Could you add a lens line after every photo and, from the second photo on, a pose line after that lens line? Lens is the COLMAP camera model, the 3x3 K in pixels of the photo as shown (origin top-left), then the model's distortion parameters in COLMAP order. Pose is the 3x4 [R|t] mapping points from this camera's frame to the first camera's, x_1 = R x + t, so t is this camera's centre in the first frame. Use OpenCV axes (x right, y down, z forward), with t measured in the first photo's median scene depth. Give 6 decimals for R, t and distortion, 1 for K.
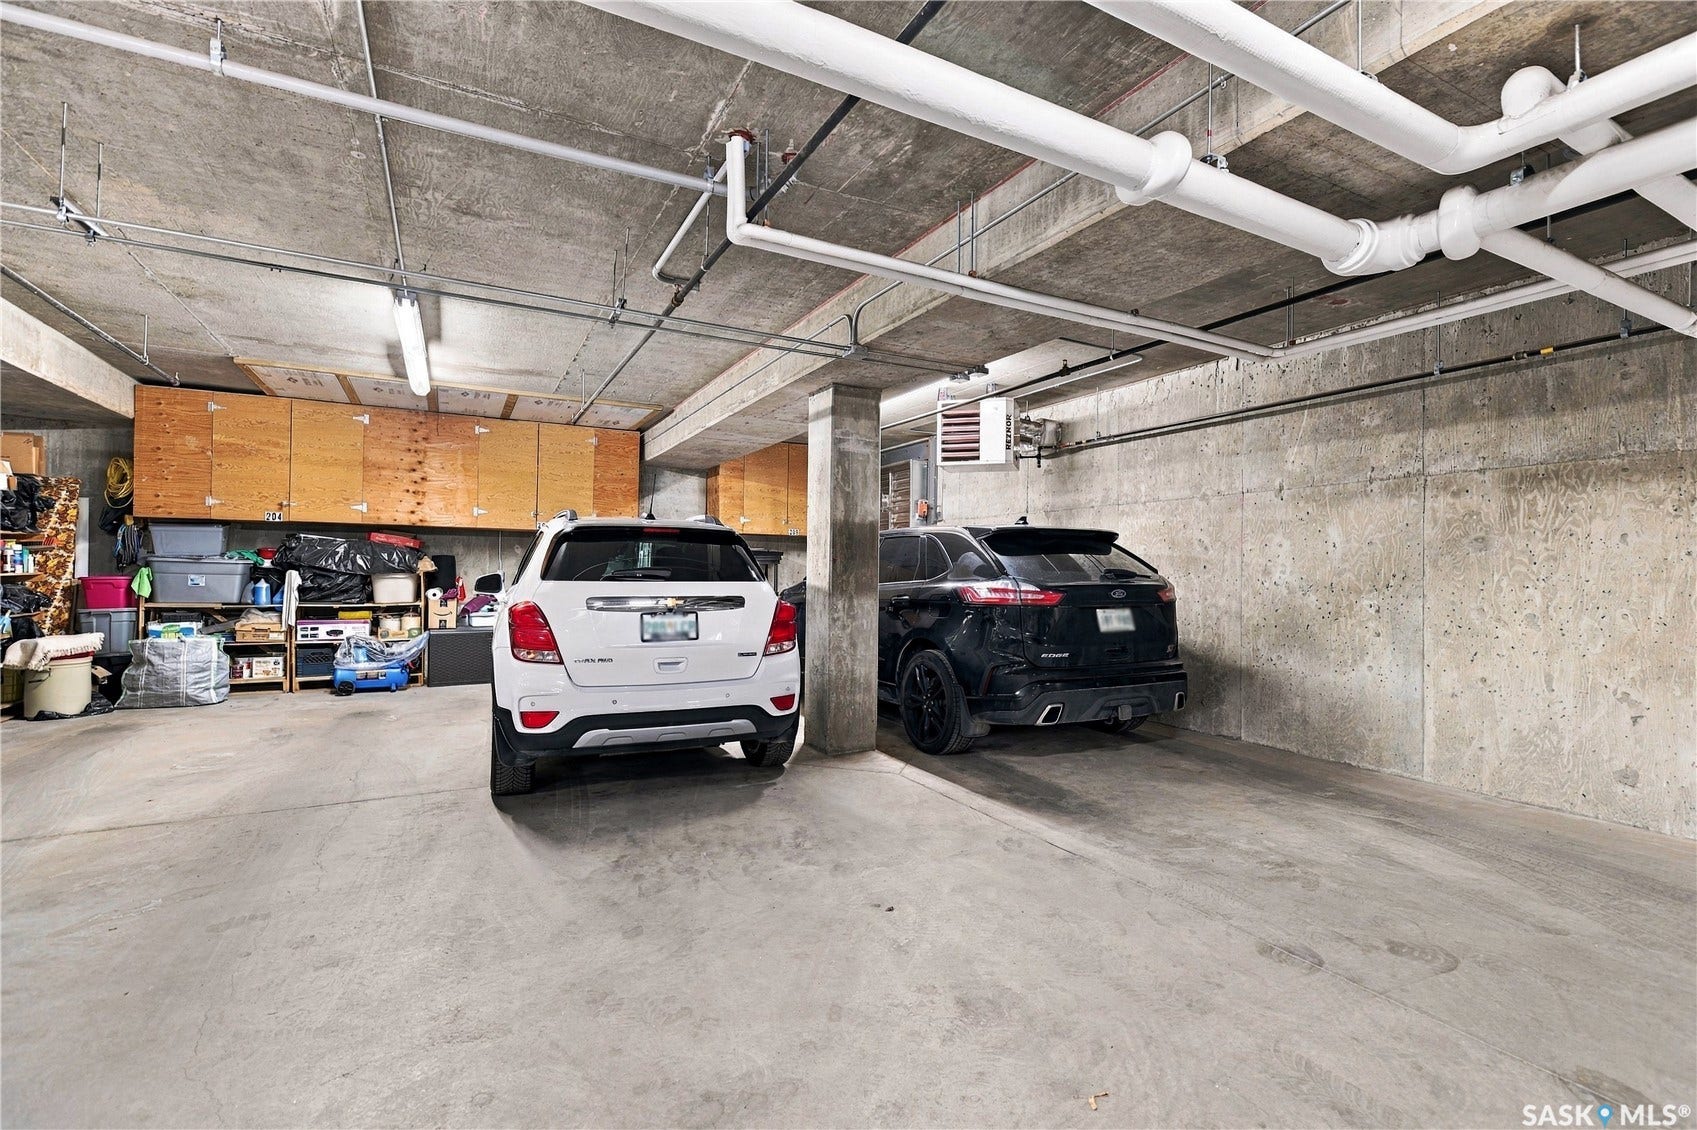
lens RADIAL K [[771.8, 0, 855.1], [0, 771.8, 557.5], [0, 0, 1]] dist [0.002961, -0.001095]
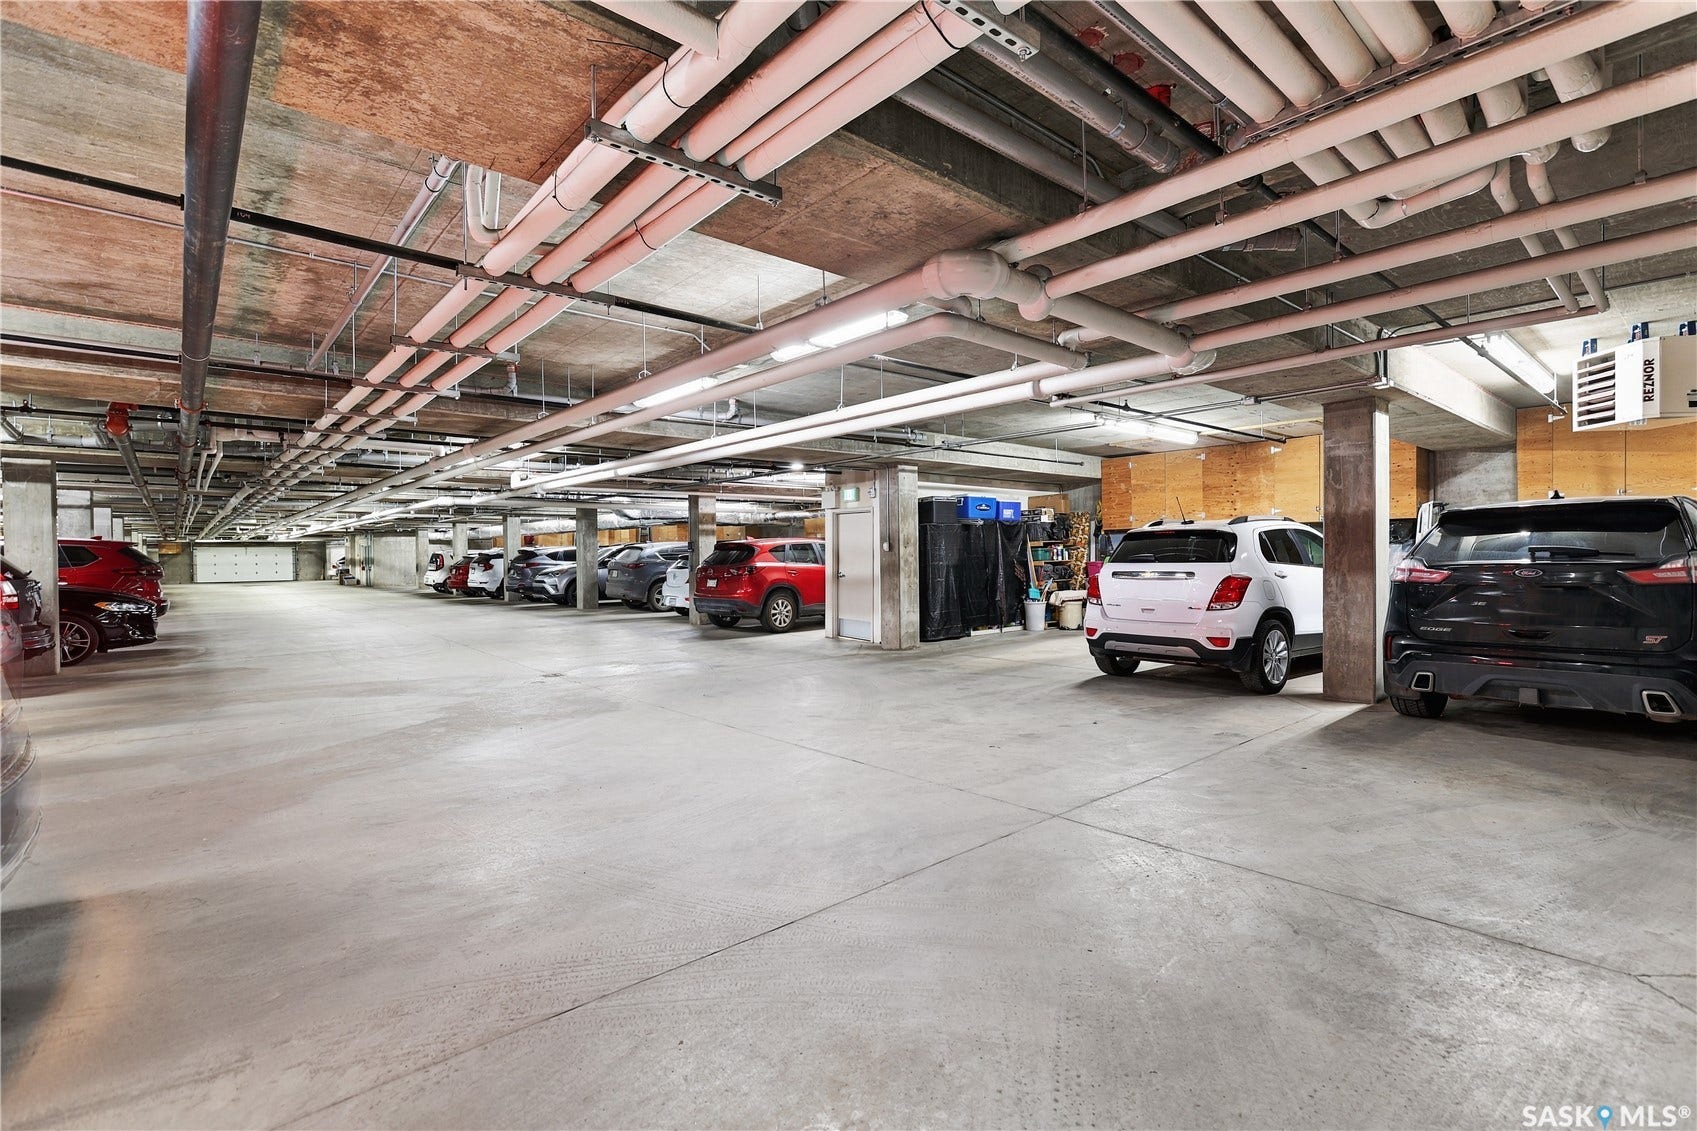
lens RADIAL K [[771.8, 0, 846.5], [0, 771.8, 566.3], [0, 0, 1]] dist [0.002961, -0.001095]
pose [[0.217123, -0.001847, -0.976143, 1.018822], [0.034852, 0.999375, 0.005862, 0.003377], [0.975522, -0.035294, 0.217051, -0.036699]]
